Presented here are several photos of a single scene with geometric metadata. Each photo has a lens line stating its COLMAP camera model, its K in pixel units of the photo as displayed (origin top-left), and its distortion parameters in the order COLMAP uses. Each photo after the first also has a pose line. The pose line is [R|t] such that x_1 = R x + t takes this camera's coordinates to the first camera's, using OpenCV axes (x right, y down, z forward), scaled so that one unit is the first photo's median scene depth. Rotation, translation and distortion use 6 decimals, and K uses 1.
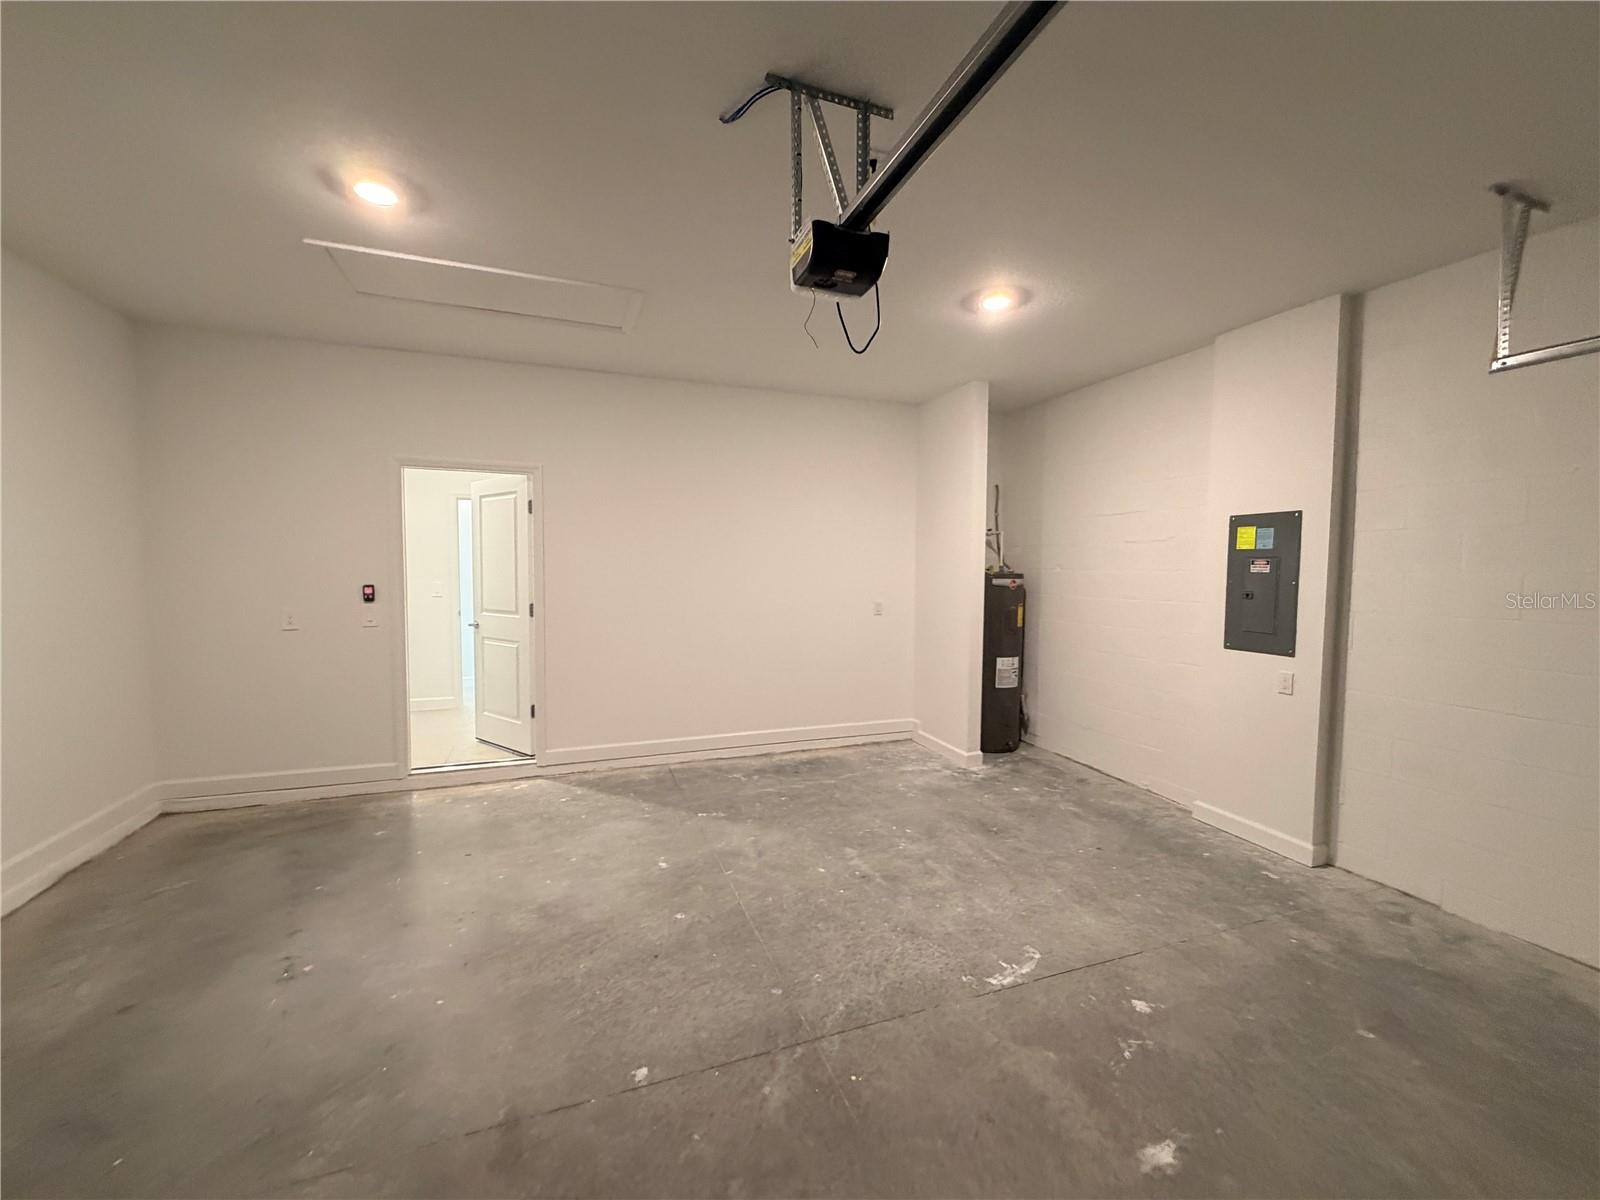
lens RADIAL K [[637.9, 0, 797.4], [0, 637.9, 603.4], [0, 0, 1]] dist [0.003096, -0.001573]
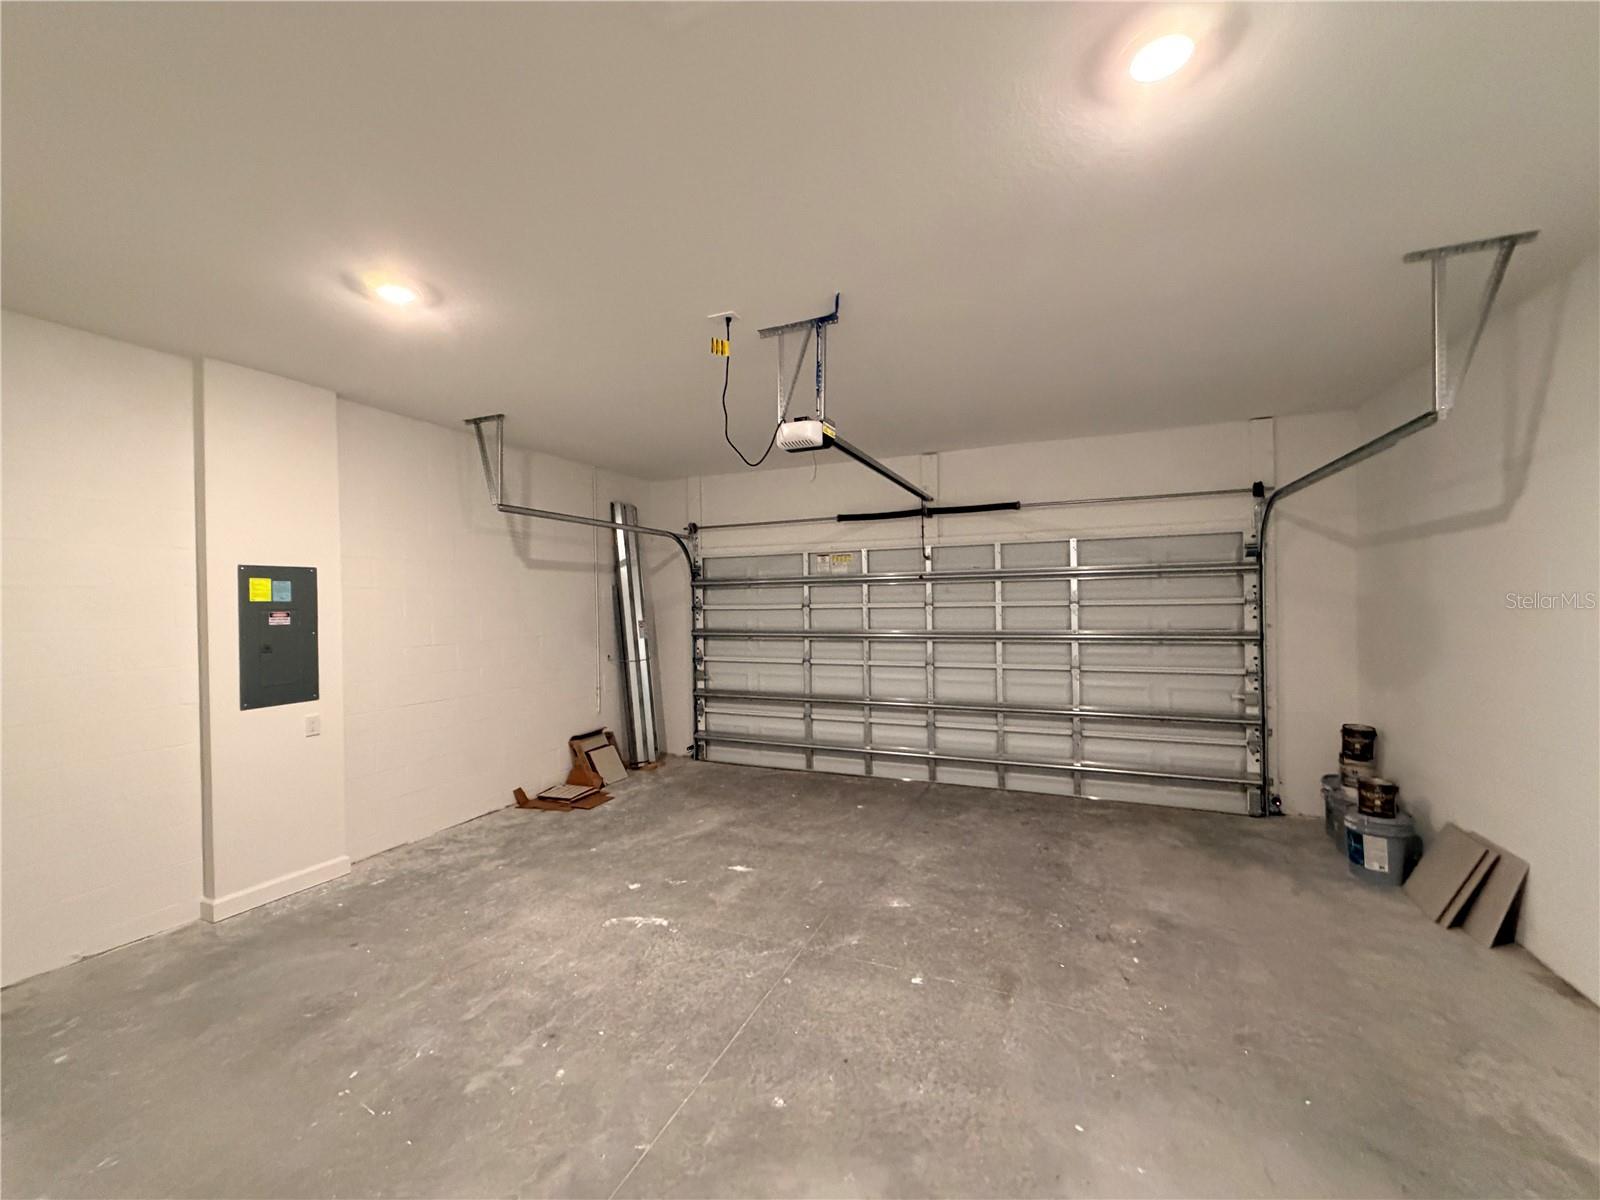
lens RADIAL K [[637.9, 0, 796.4], [0, 637.9, 600.2], [0, 0, 1]] dist [0.003096, -0.001573]
pose [[-0.720719, 0.000073, 0.693227, -0.618591], [0.046959, 0.997708, 0.048716, -0.108331], [-0.691635, 0.067663, -0.719071, 1.285910]]
